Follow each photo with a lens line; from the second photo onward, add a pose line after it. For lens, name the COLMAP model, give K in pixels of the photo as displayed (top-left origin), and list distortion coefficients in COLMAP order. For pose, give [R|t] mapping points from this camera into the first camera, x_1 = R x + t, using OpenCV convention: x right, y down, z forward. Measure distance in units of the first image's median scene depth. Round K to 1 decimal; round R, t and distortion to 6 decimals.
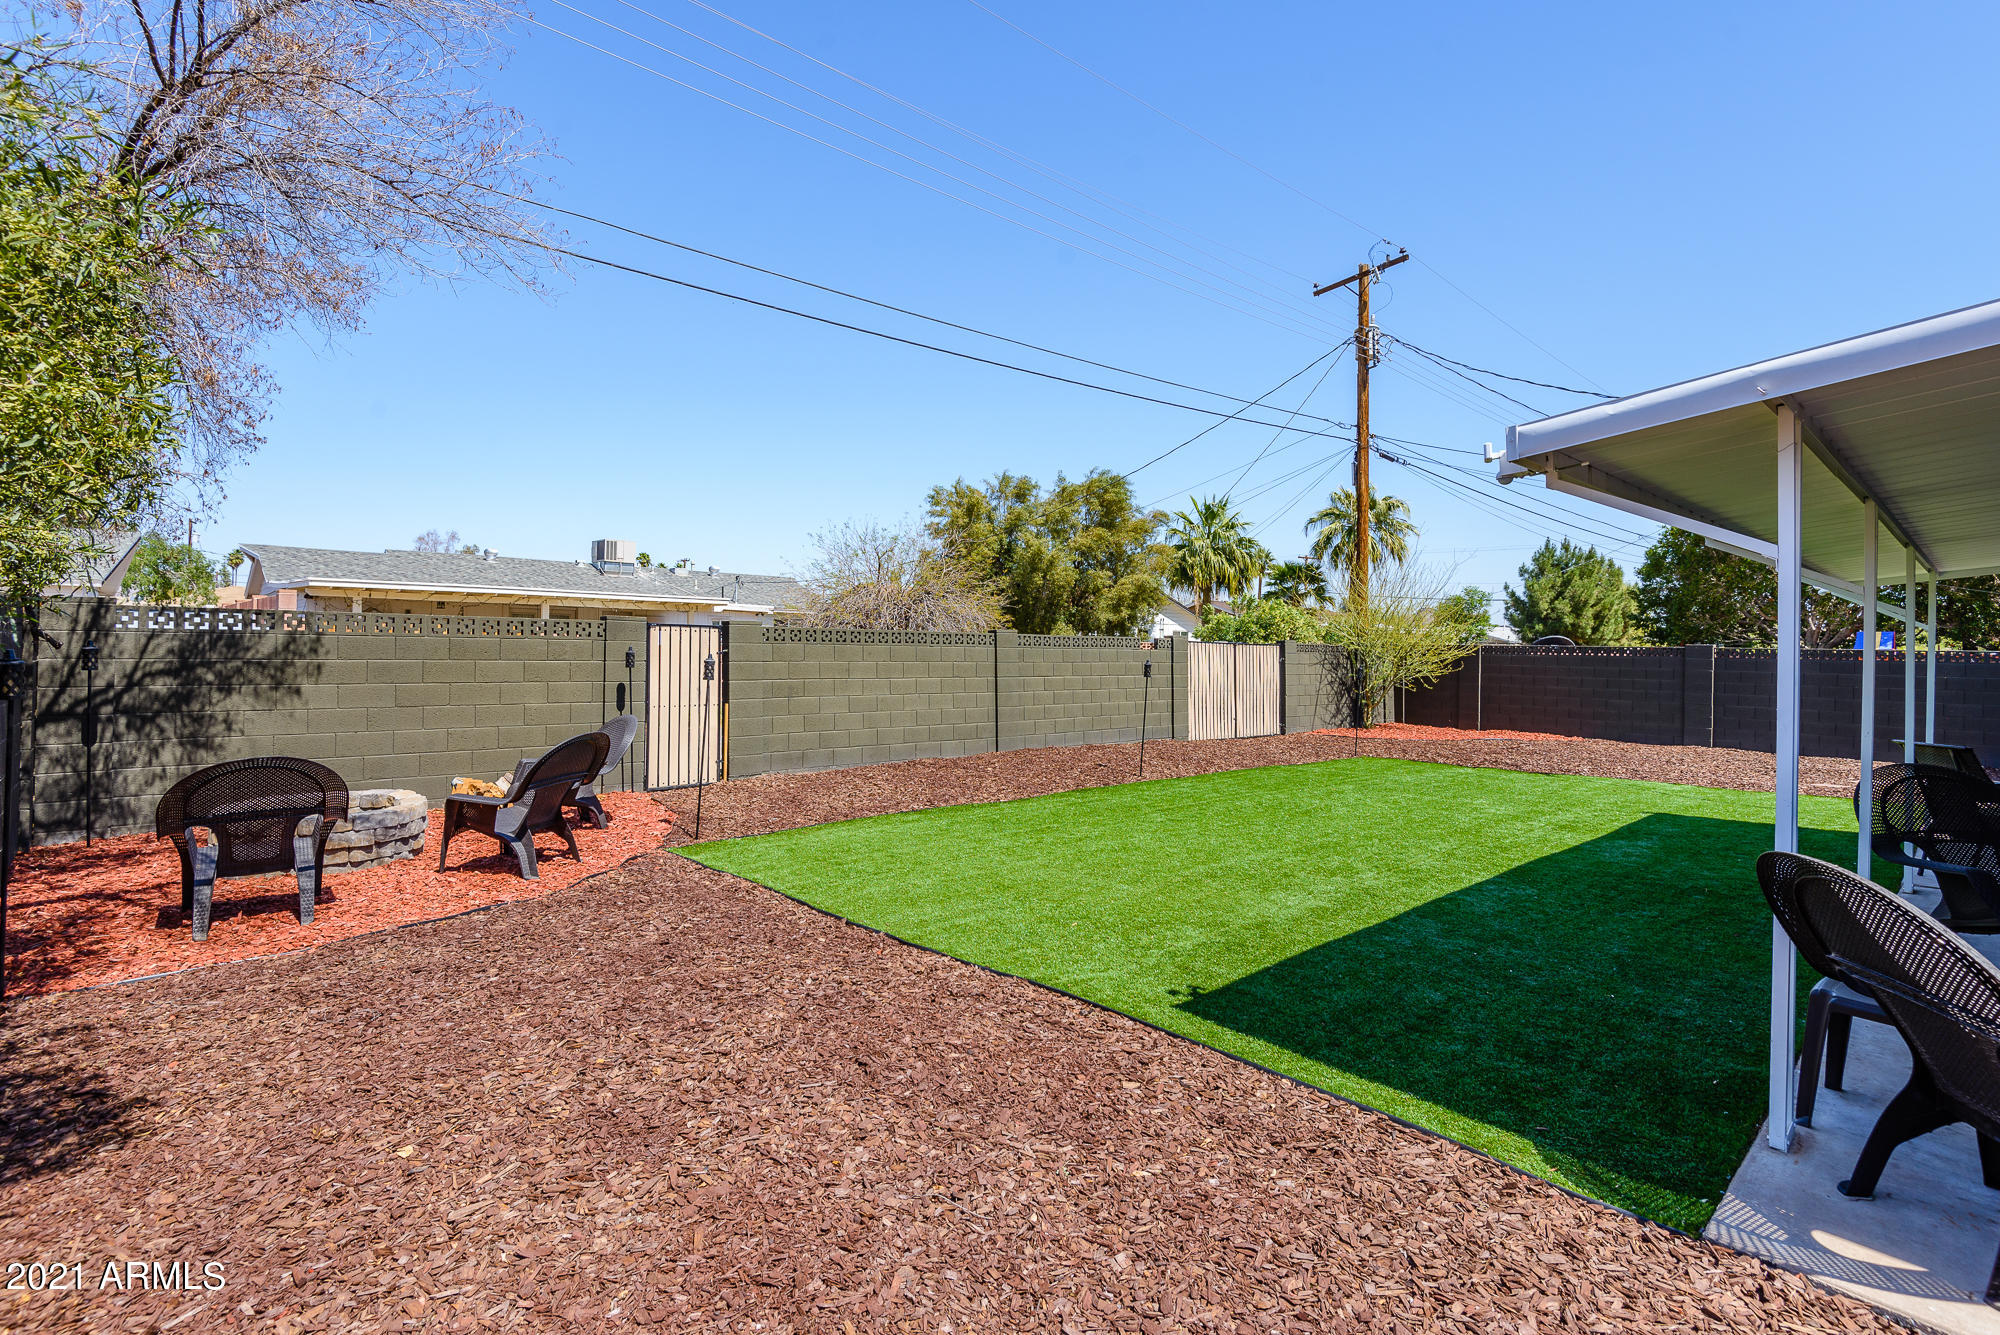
lens RADIAL K [[894.1, 0, 994.8], [0, 894.1, 649.5], [0, 0, 1]] dist [-0.000749, -0.002666]
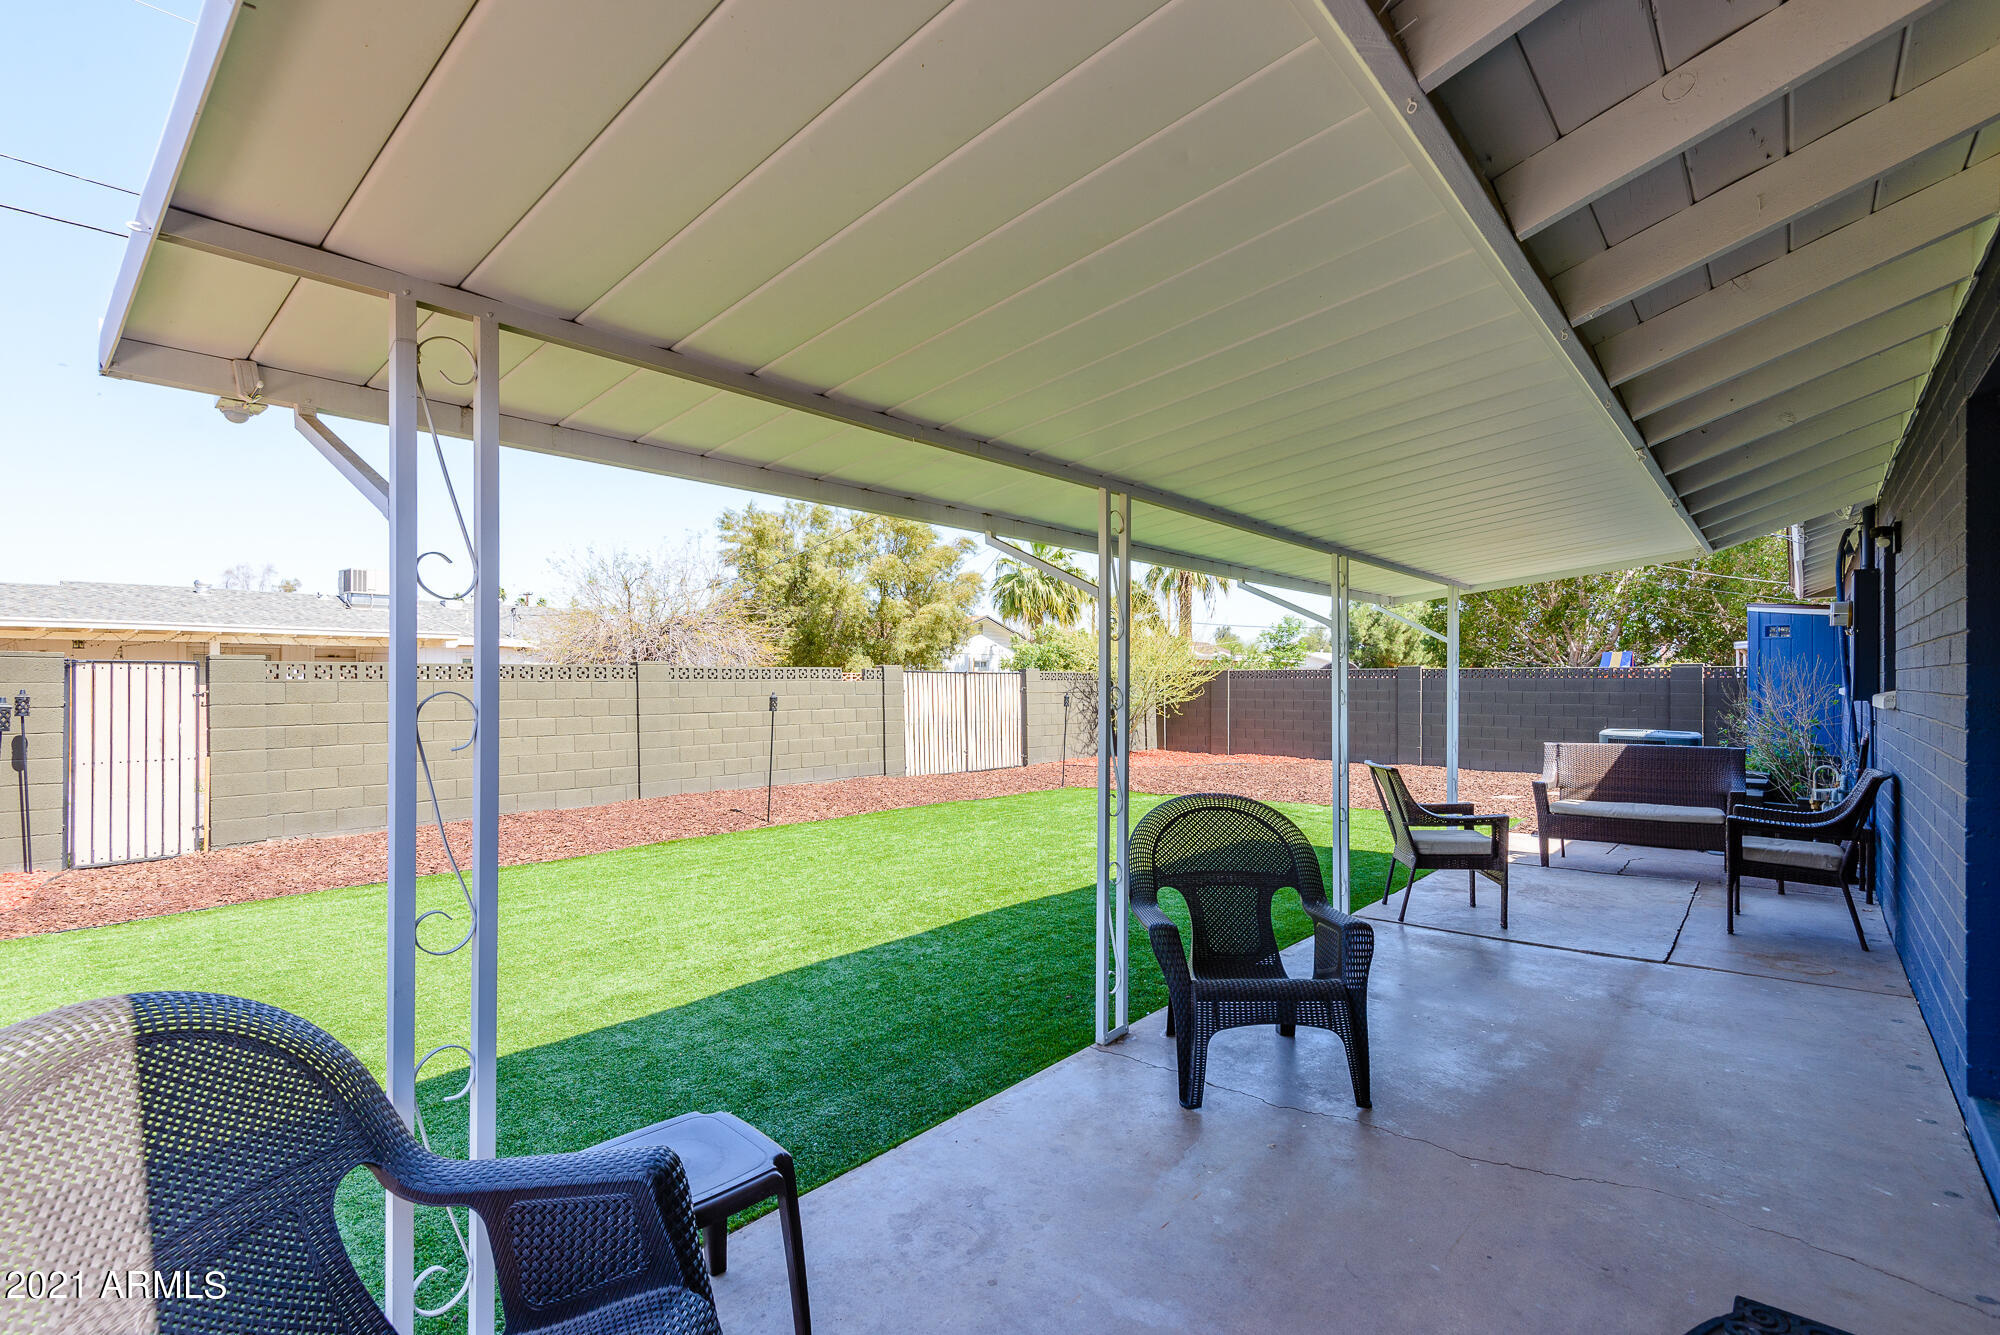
lens RADIAL K [[894.1, 0, 1037.7], [0, 894.1, 691.1], [0, 0, 1]] dist [-0.000749, -0.002666]
pose [[0.987206, -0.021095, 0.158051, 0.111803], [0.019623, 0.999748, 0.010867, 0.002222], [-0.158240, -0.007627, 0.987371, 0.025027]]
